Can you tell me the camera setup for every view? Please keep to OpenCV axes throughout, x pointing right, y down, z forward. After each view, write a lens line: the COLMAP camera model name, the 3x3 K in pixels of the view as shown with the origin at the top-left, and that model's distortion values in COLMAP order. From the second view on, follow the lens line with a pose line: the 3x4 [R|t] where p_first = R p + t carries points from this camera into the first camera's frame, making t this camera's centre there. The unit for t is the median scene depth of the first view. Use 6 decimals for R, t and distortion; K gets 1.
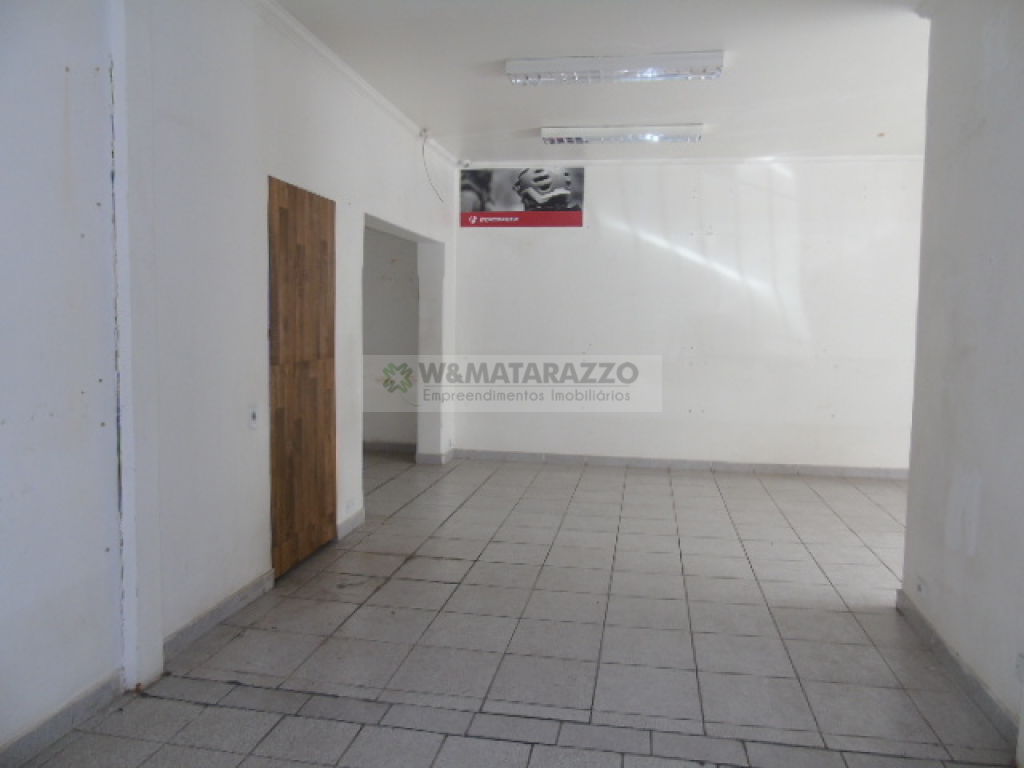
lens RADIAL K [[759.7, 0, 512.0], [0, 759.7, 384.0], [0, 0, 1]] dist [-0.023521, 0.001924]
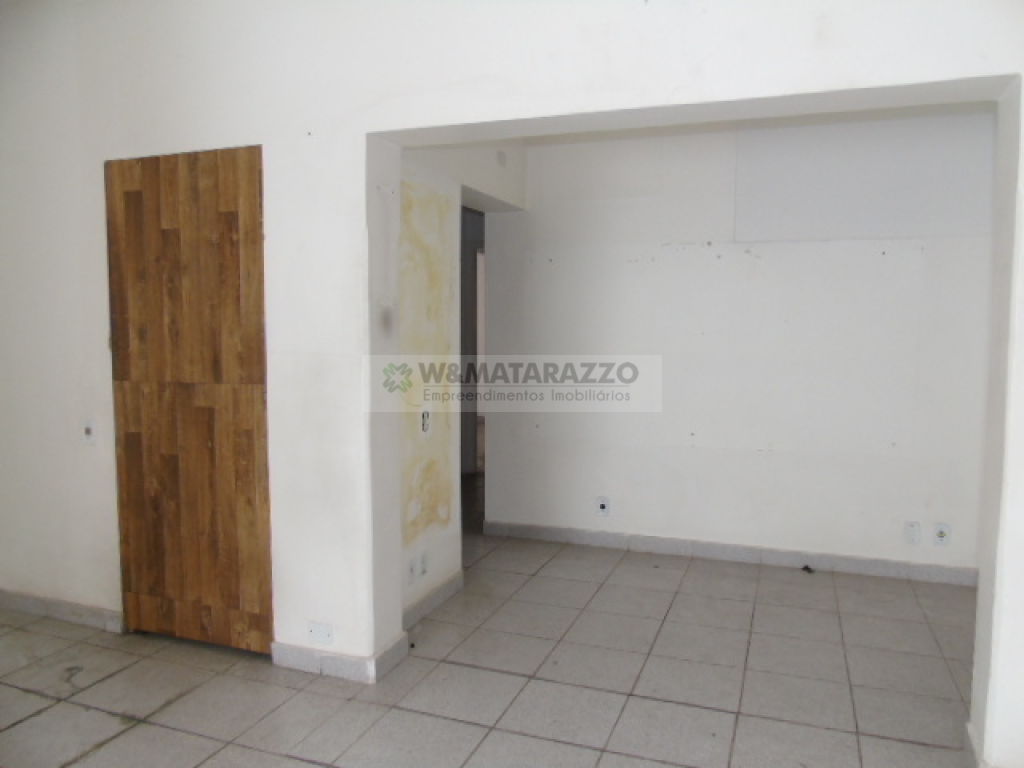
lens RADIAL K [[759.7, 0, 512.0], [0, 759.7, 384.0], [0, 0, 1]] dist [-0.023521, 0.001924]
pose [[-0.190824, 0.065096, -0.979463, 0.410640], [-0.088835, 0.992559, 0.083274, -0.123147], [0.977596, 0.102901, -0.183621, 1.494183]]
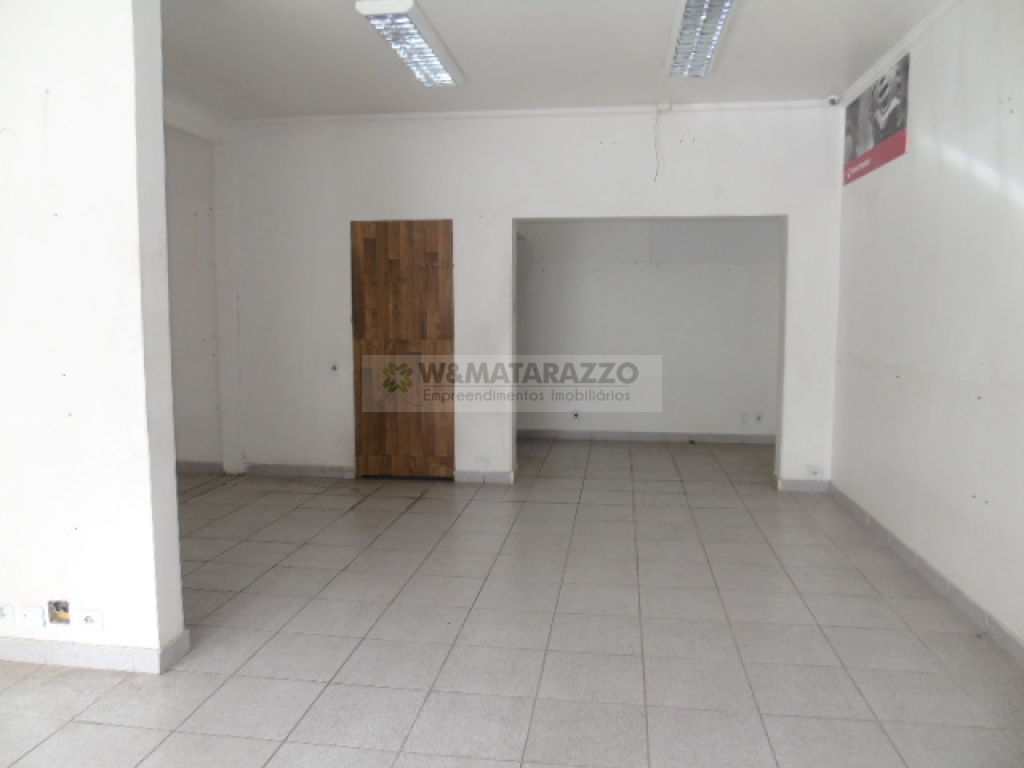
lens RADIAL K [[759.7, 0, 512.0], [0, 759.7, 384.0], [0, 0, 1]] dist [-0.023521, 0.001924]
pose [[0.028007, 0.089657, -0.995579, 1.207590], [-0.084214, 0.992640, 0.087024, -0.091586], [0.996054, 0.081404, 0.035352, 1.195225]]
